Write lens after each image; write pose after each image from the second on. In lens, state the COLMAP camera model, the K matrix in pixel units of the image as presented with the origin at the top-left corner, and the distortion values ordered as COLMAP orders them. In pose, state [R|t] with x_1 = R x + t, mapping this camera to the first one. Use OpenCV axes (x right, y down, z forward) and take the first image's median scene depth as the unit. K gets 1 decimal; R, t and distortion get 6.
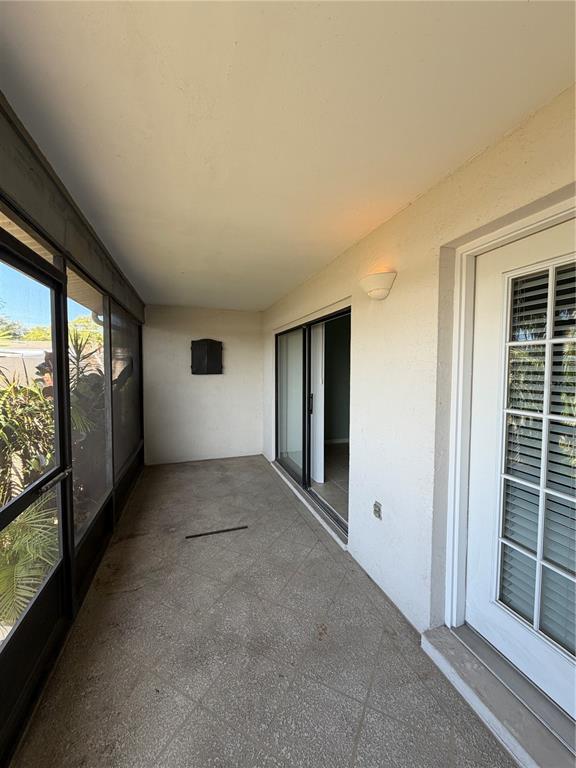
lens RADIAL K [[305.4, 0, 288.2], [0, 305.4, 381.0], [0, 0, 1]] dist [-0.000054, 0.000380]
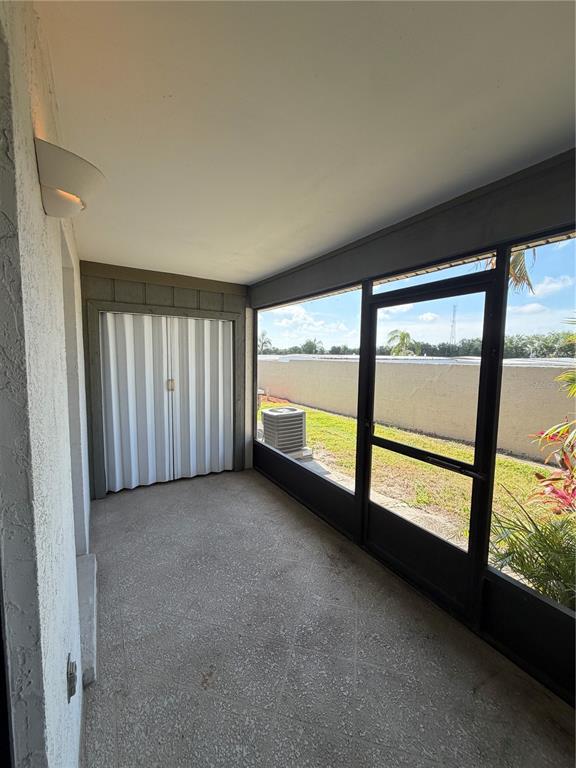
lens RADIAL K [[305.4, 0, 288.2], [0, 305.4, 381.0], [0, 0, 1]] dist [-0.000054, 0.000380]
pose [[-0.971198, 0.007325, -0.238160, 0.094574], [-0.024526, 0.991145, 0.130500, -0.120799], [0.237007, 0.132582, -0.962419, 1.839726]]
